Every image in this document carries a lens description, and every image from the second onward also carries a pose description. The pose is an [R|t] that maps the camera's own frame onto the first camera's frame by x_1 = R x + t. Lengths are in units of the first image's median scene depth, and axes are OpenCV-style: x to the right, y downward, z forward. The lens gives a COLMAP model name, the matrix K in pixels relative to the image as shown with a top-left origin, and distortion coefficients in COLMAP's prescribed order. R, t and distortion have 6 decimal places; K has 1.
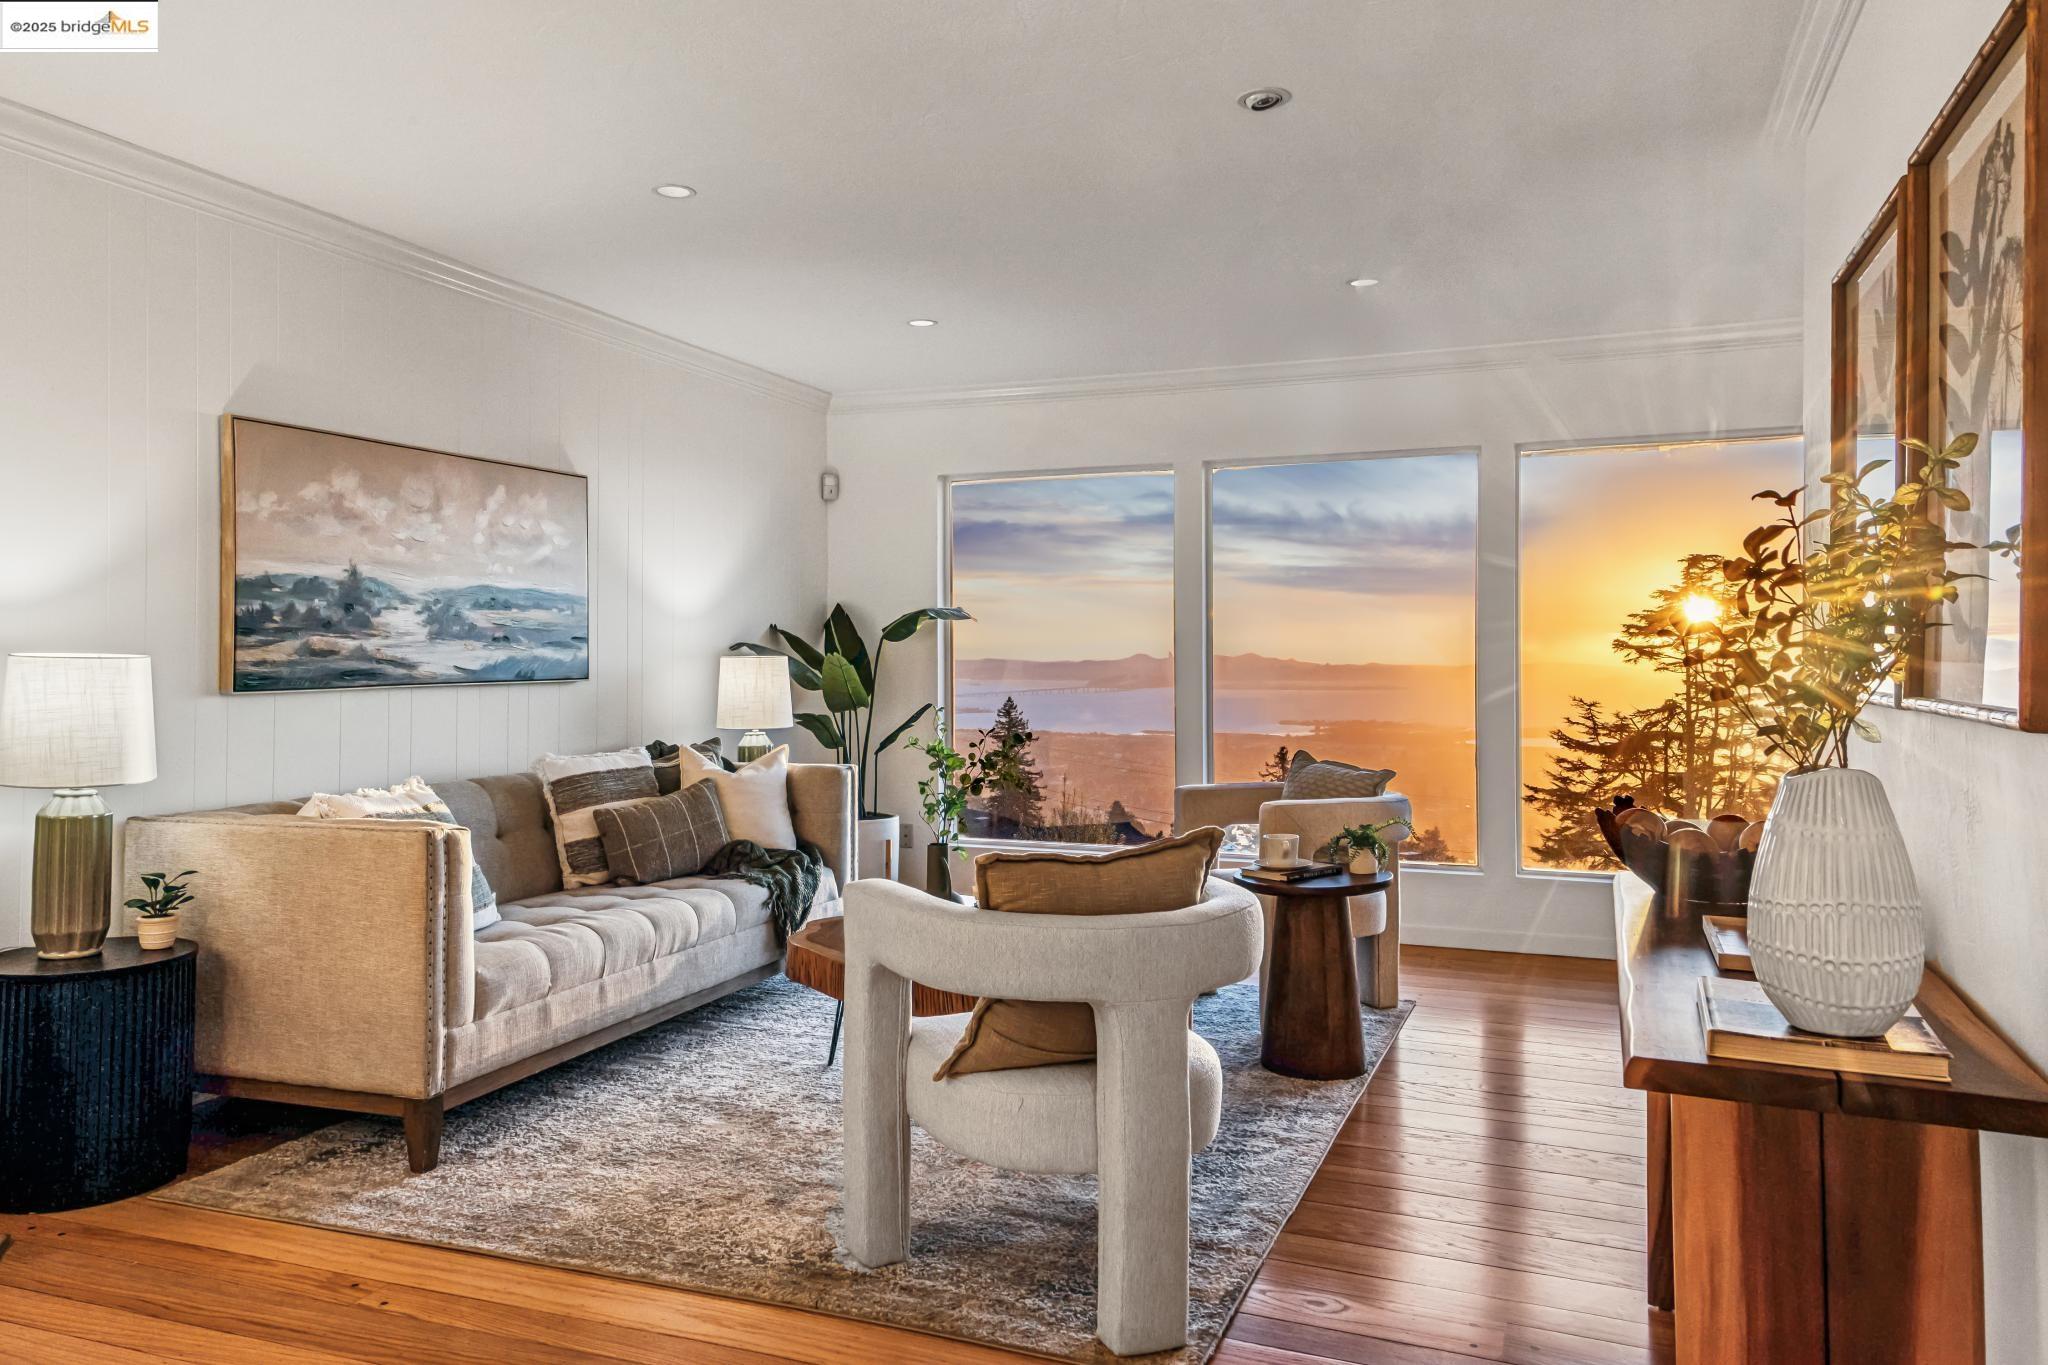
lens RADIAL K [[1431.7, 0, 945.7], [0, 1431.7, 643.0], [0, 0, 1]] dist [0.037372, 0.001490]
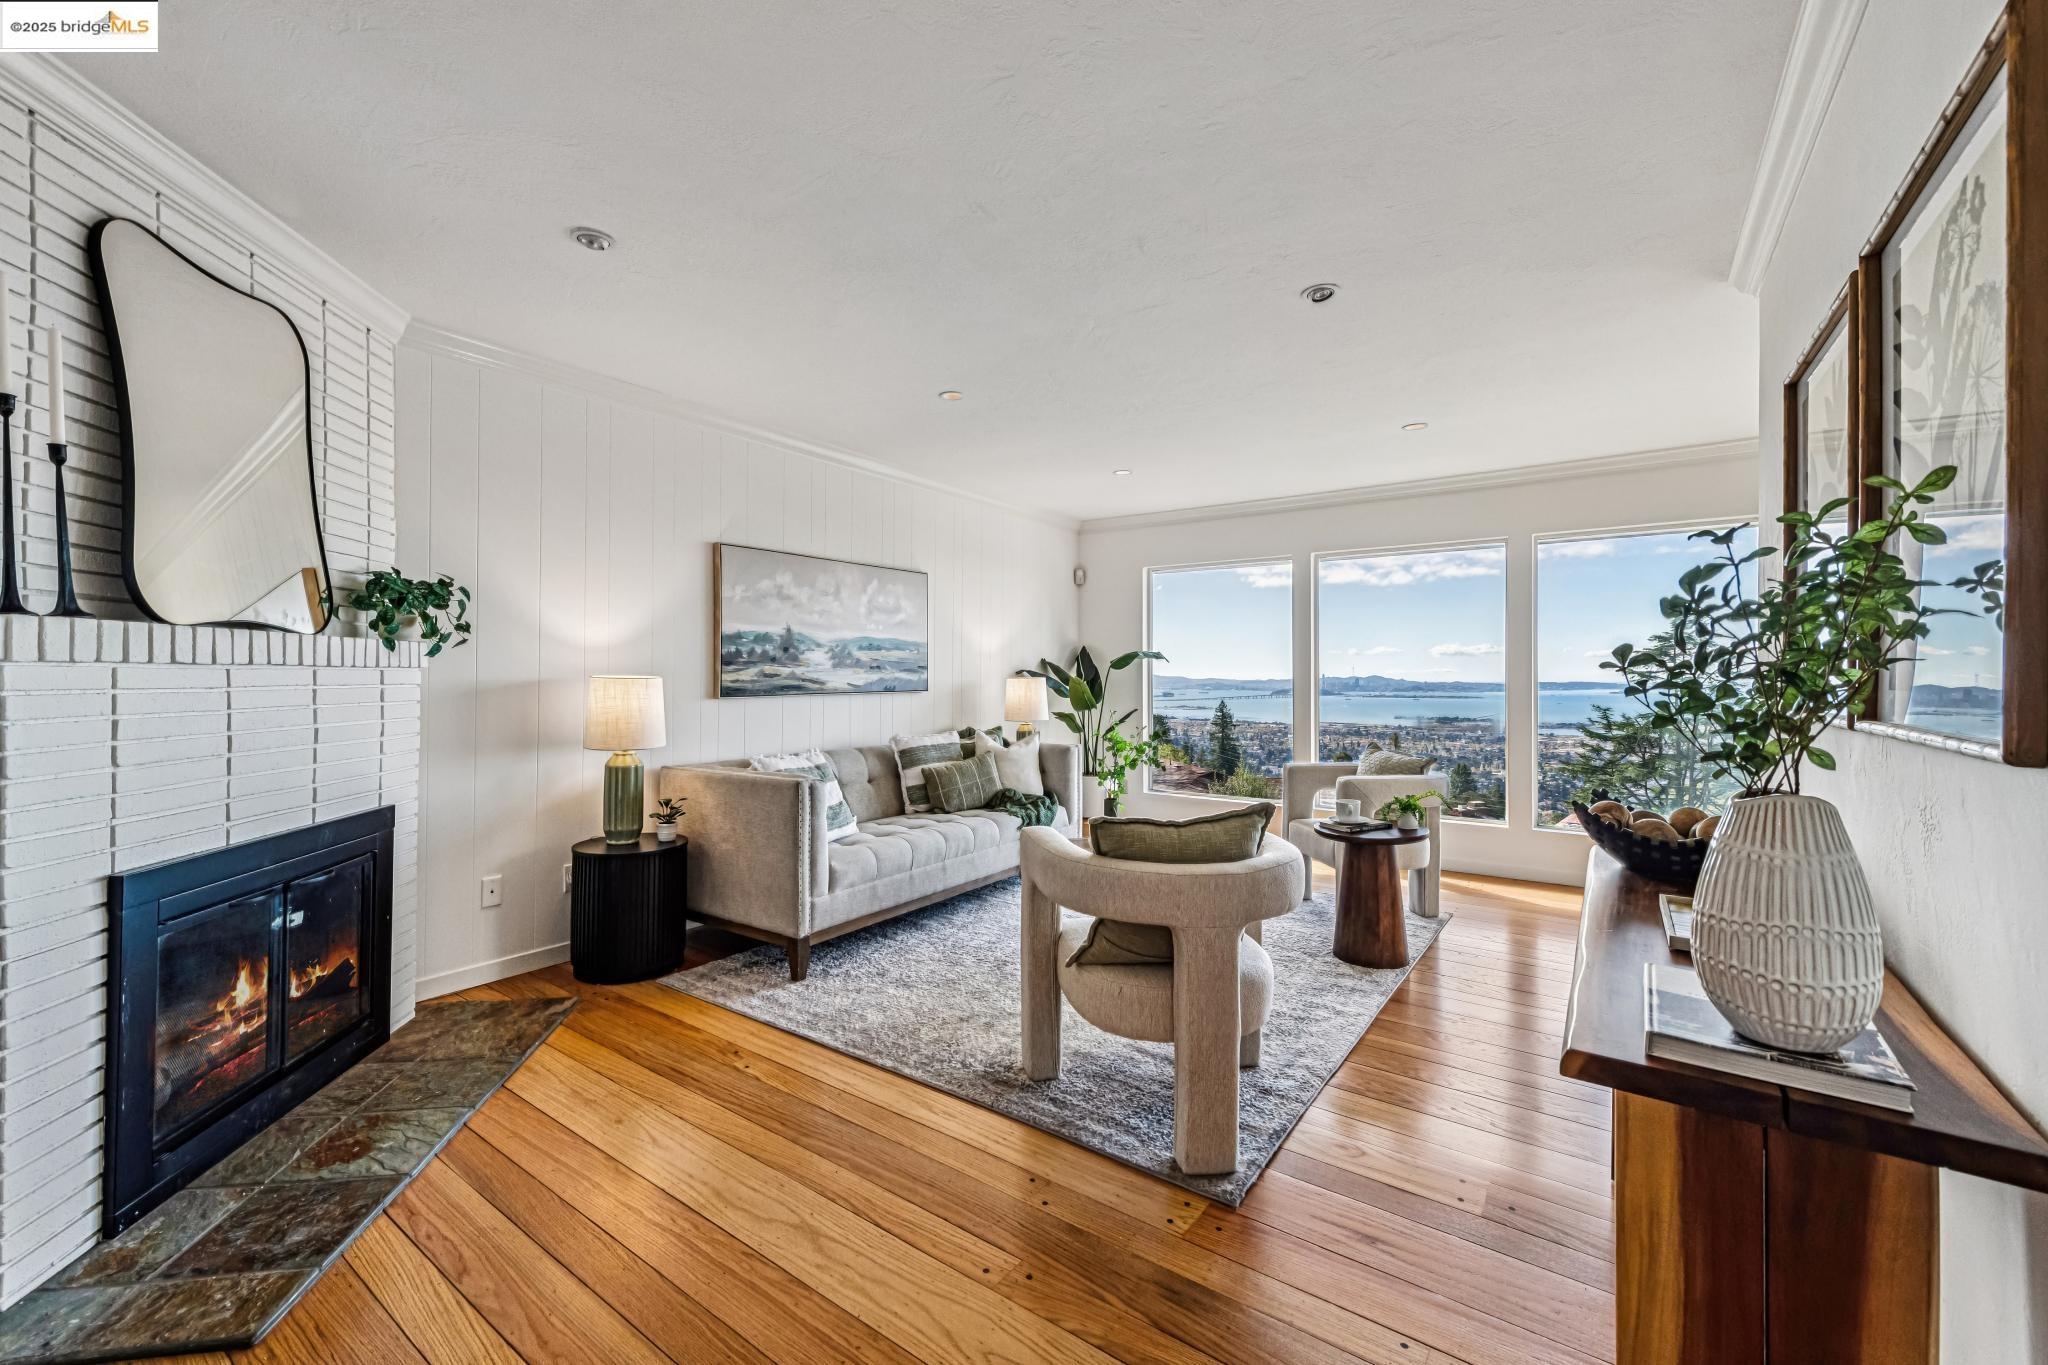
lens RADIAL K [[799.5, 0, 1005.5], [0, 799.5, 672.3], [0, 0, 1]] dist [0.005125, -0.001618]
pose [[0.975101, 0.002447, -0.221748, 0.078336], [-0.001659, 0.999992, 0.003741, -0.001338], [0.221755, -0.003280, 0.975097, 0.127089]]
